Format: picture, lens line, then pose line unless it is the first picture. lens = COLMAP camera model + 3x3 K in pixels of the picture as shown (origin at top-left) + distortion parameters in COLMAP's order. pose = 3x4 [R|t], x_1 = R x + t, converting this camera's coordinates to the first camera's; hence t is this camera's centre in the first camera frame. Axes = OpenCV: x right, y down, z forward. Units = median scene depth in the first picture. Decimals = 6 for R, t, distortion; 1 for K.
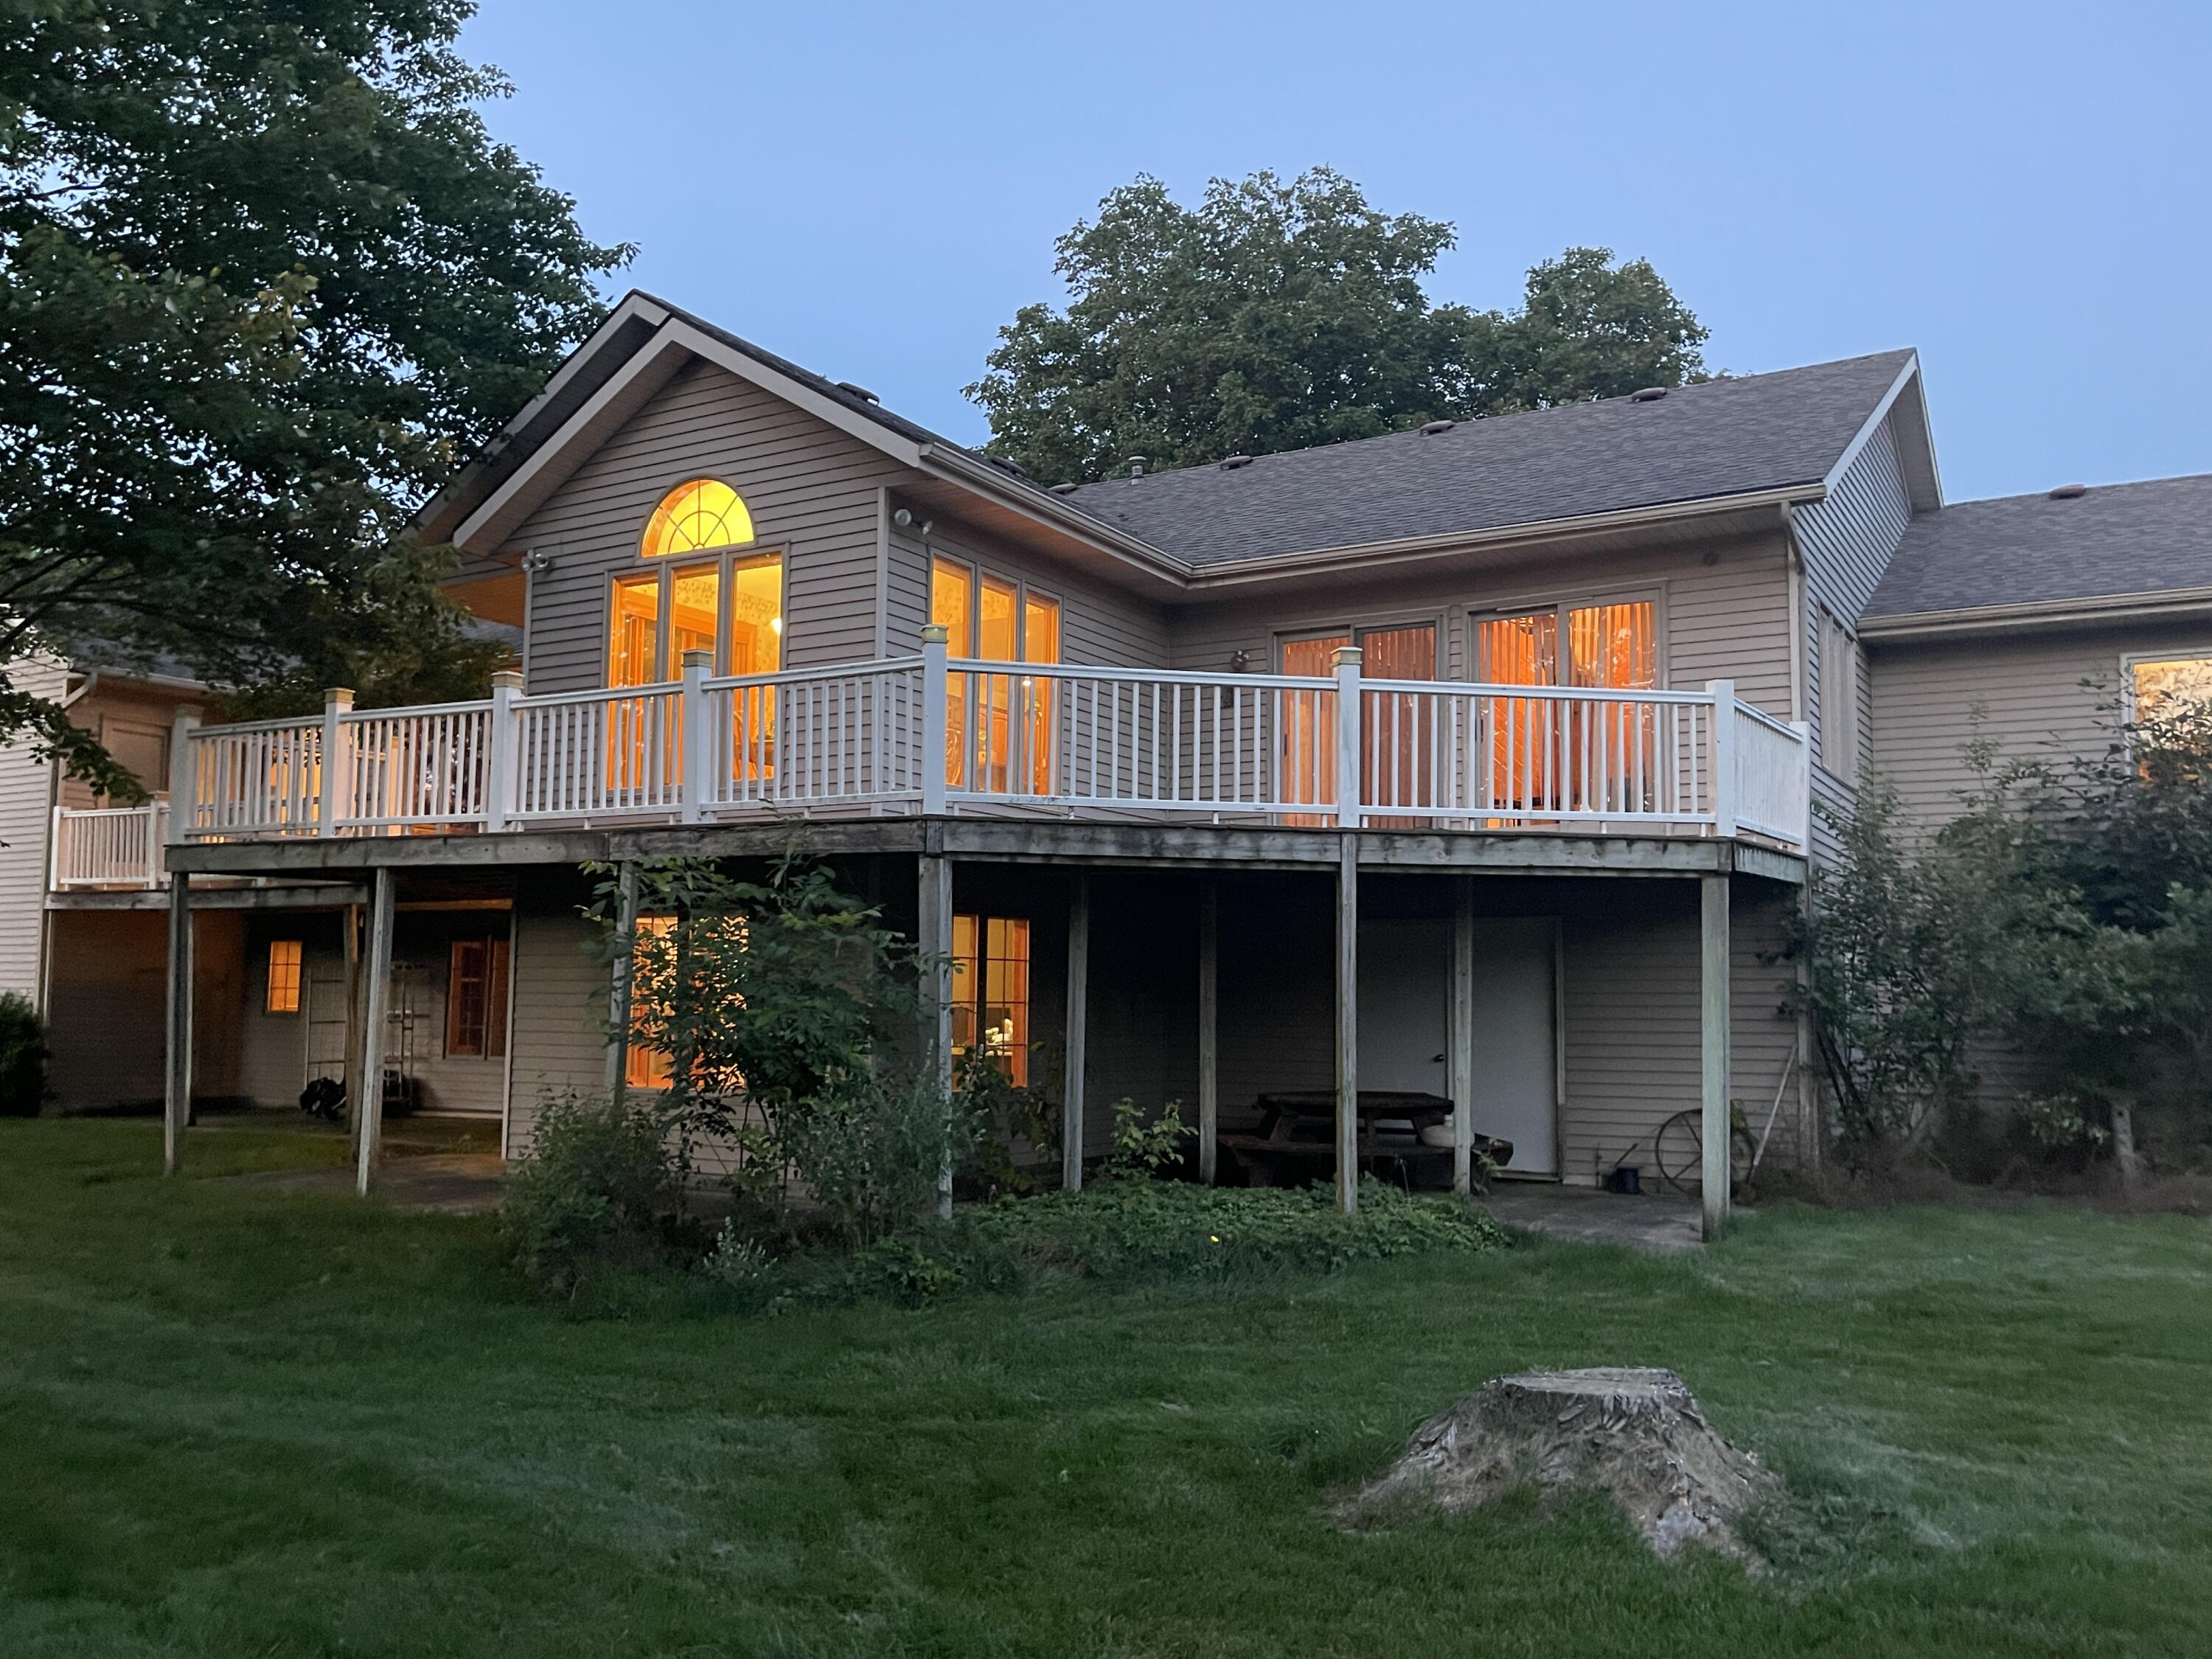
lens RADIAL K [[1801.0, 0, 1105.5], [0, 1801.0, 861.4], [0, 0, 1]] dist [0.094488, -0.118591]
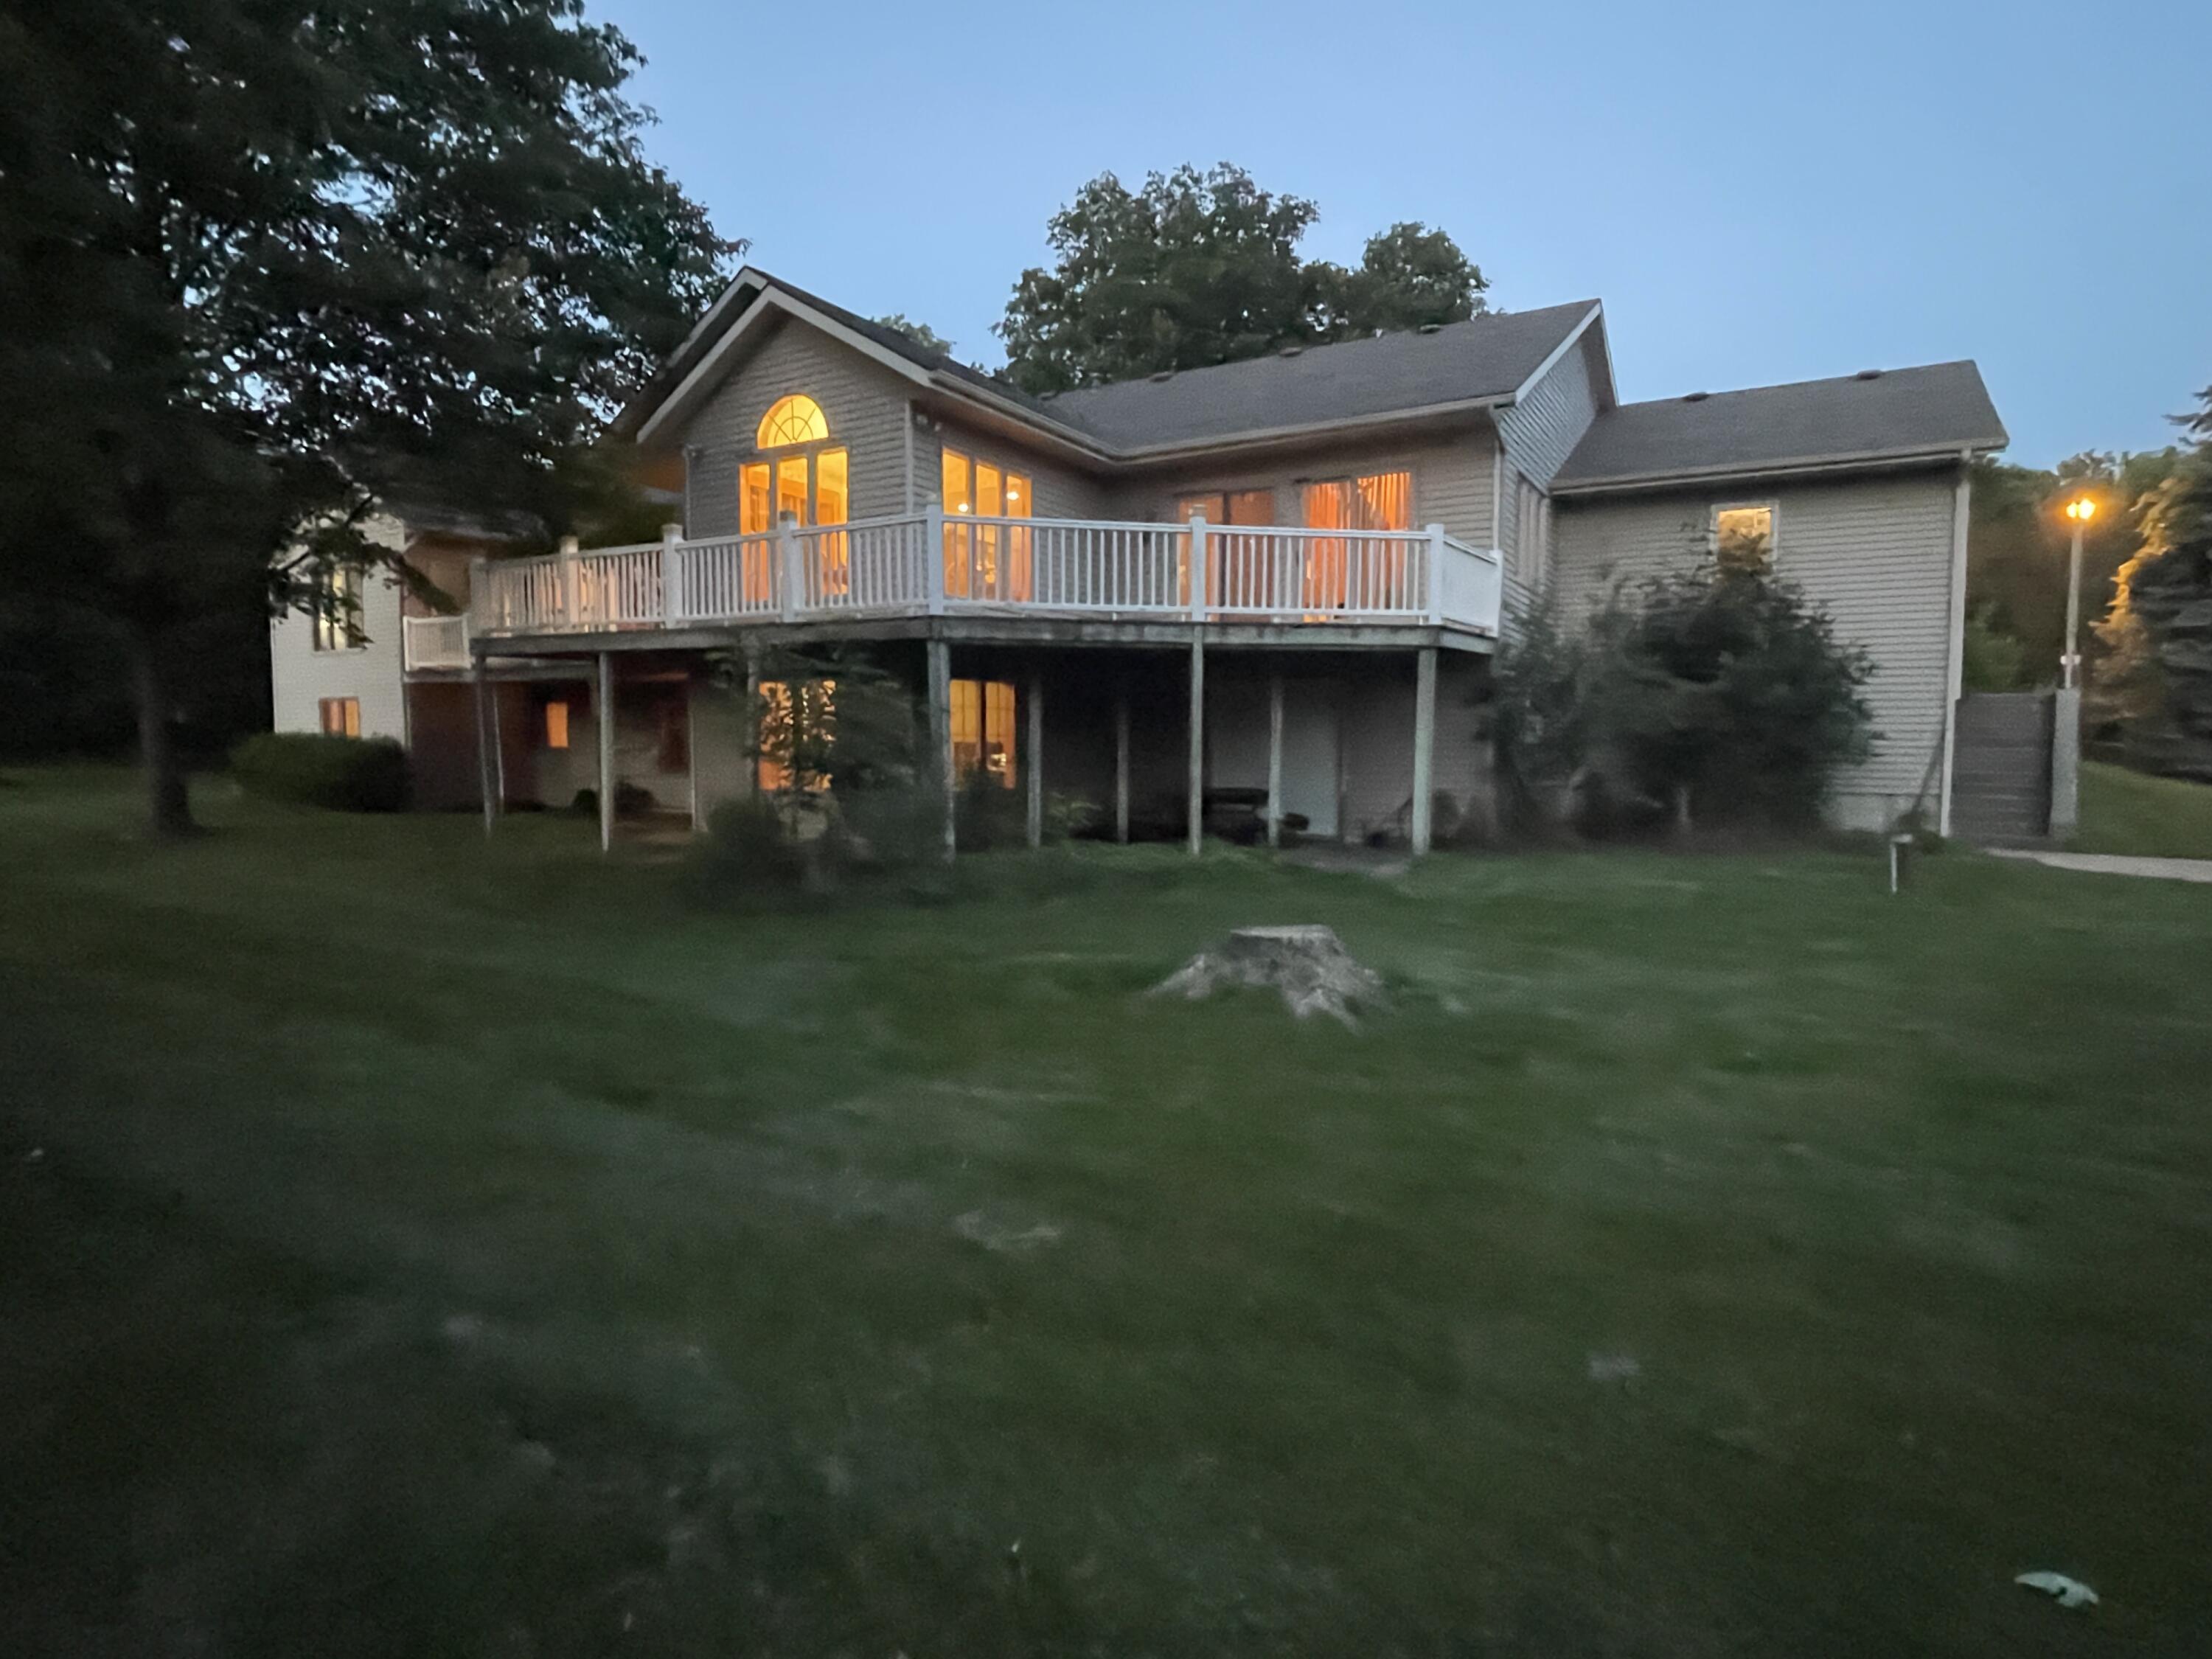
lens RADIAL K [[1190.5, 0, 1106.0], [0, 1190.5, 829.5], [0, 0, 1]] dist [0.018283, -0.010864]
pose [[0.999965, -0.008284, -0.001445, 0.041916], [0.008406, 0.988928, 0.148159, 0.005691], [0.000202, -0.148165, 0.988963, -0.057718]]
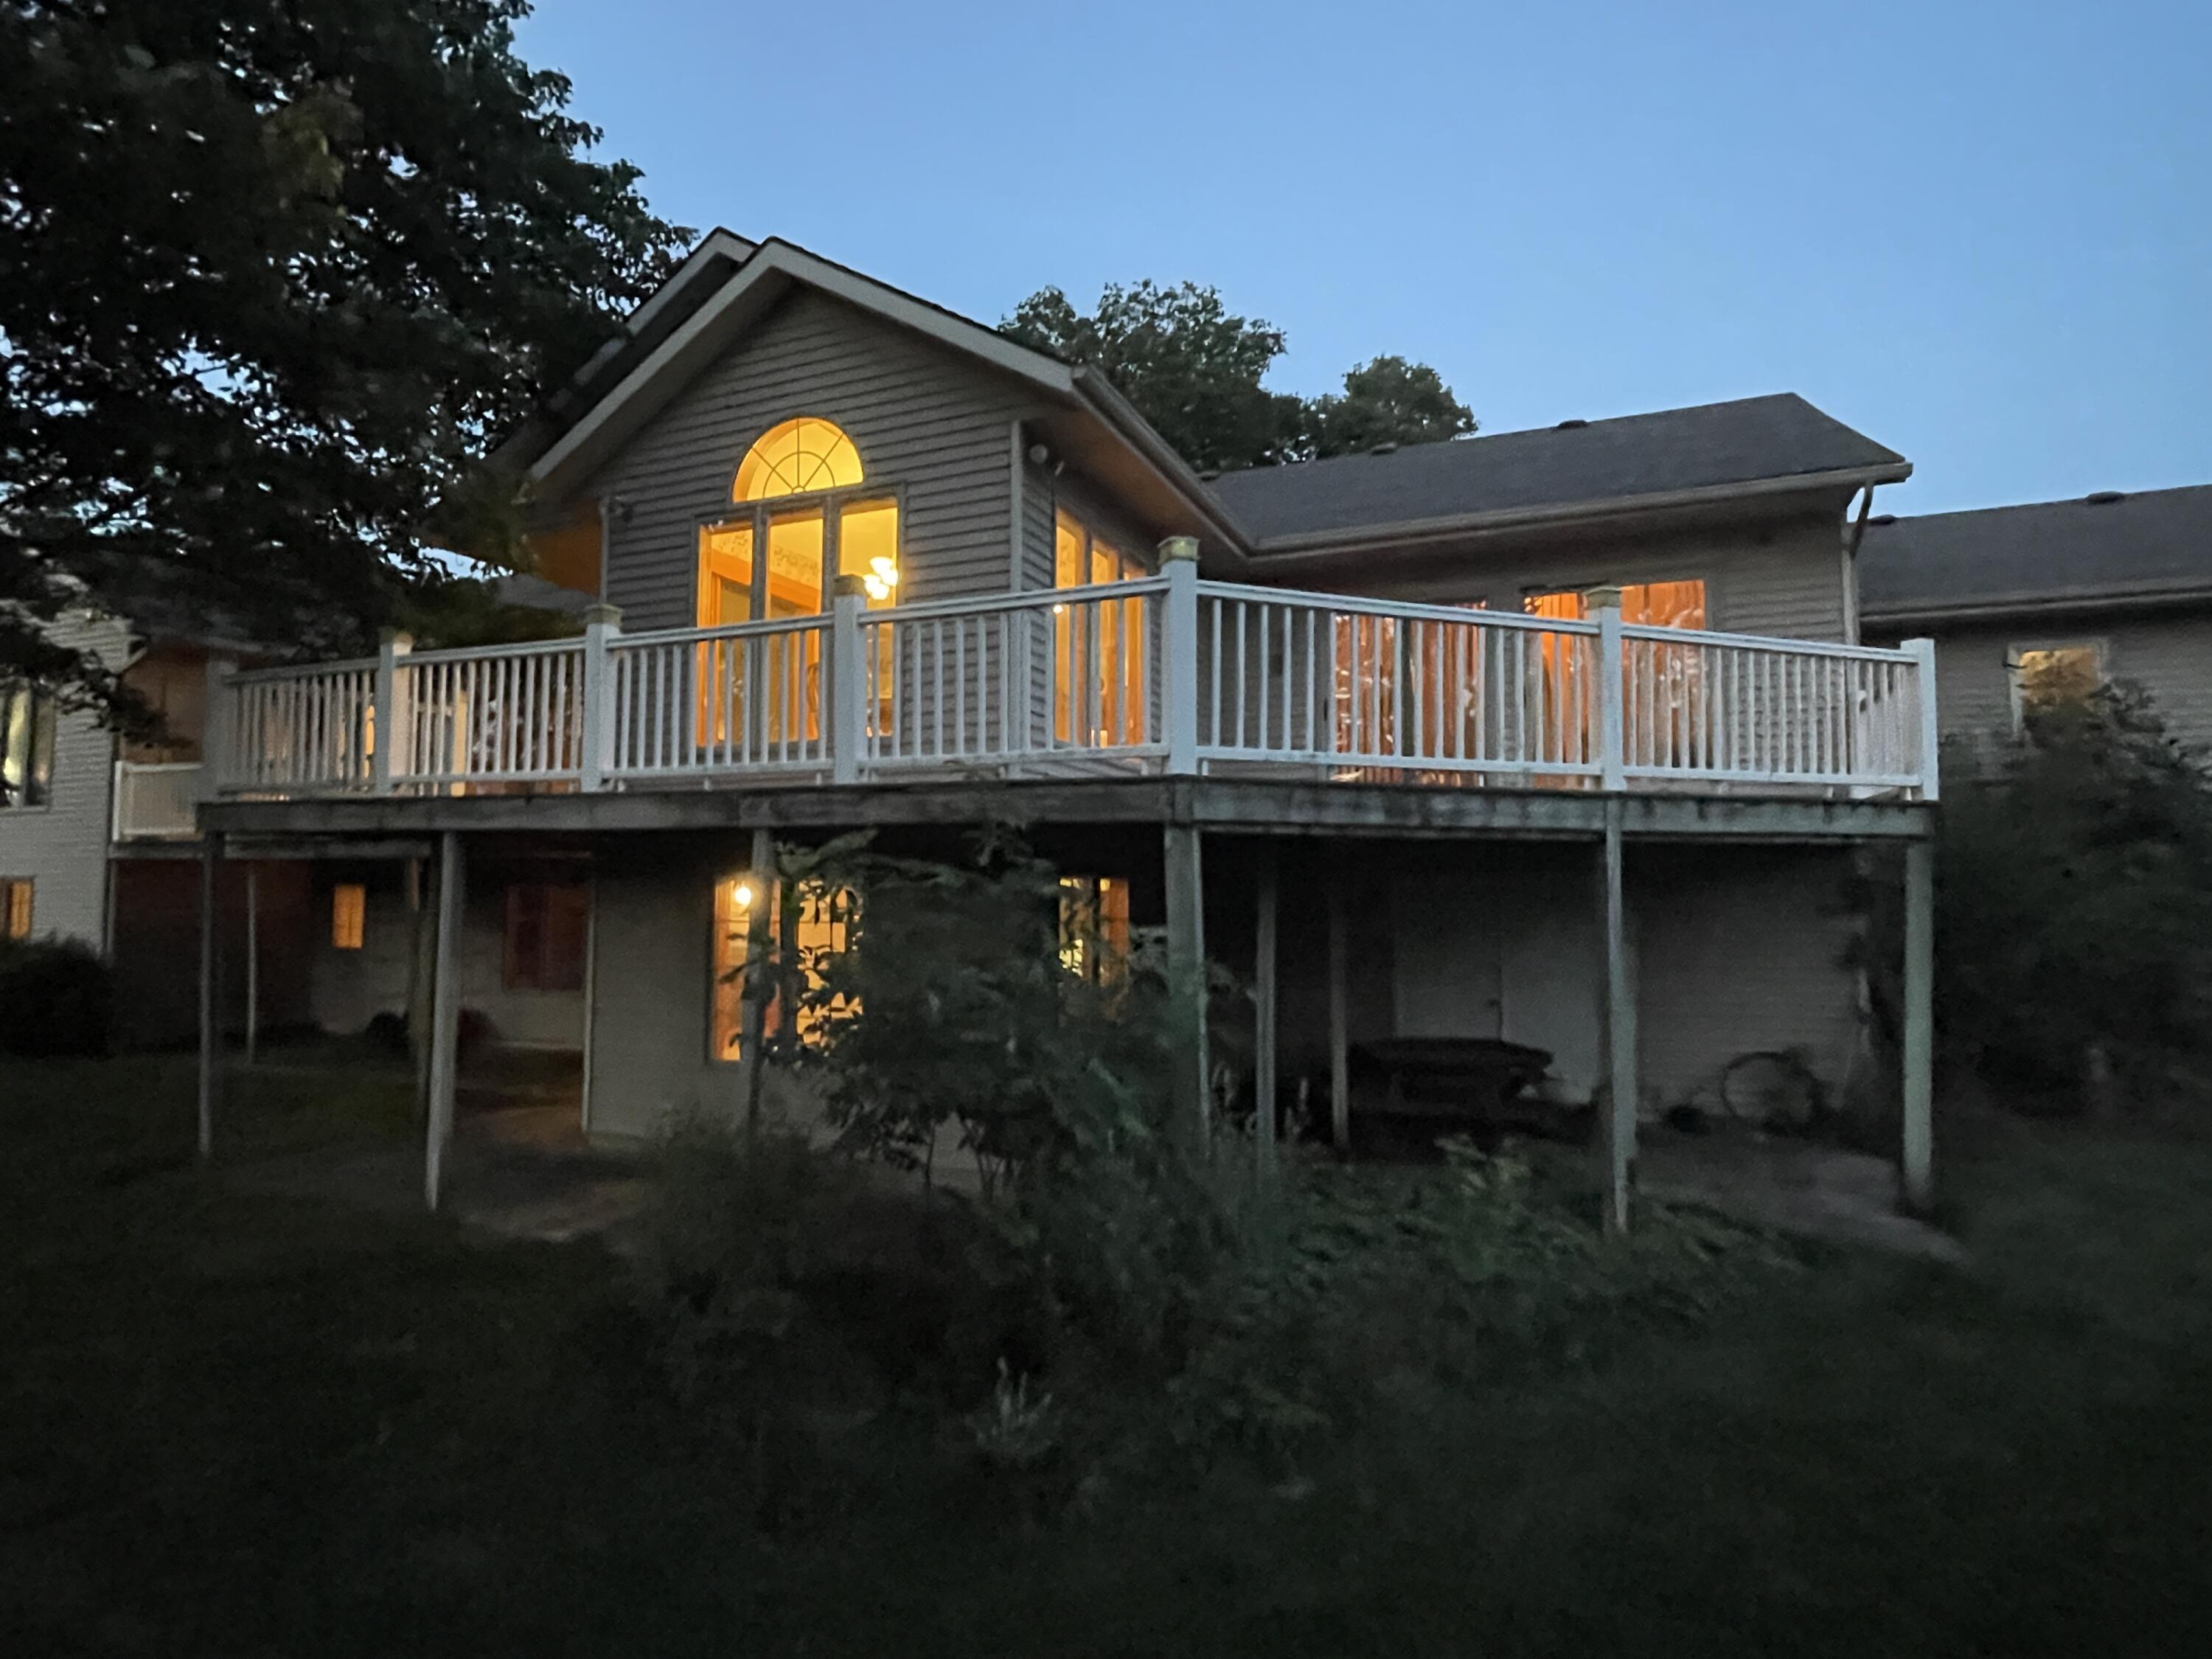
lens RADIAL K [[1190.5, 0, 1106.0], [0, 1190.5, 829.5], [0, 0, 1]] dist [0.018283, -0.010864]
pose [[0.990887, -0.001312, 0.134688, -0.151133], [-0.001504, 0.999782, 0.020803, -0.009291], [-0.134686, -0.020816, 0.990670, 0.361011]]
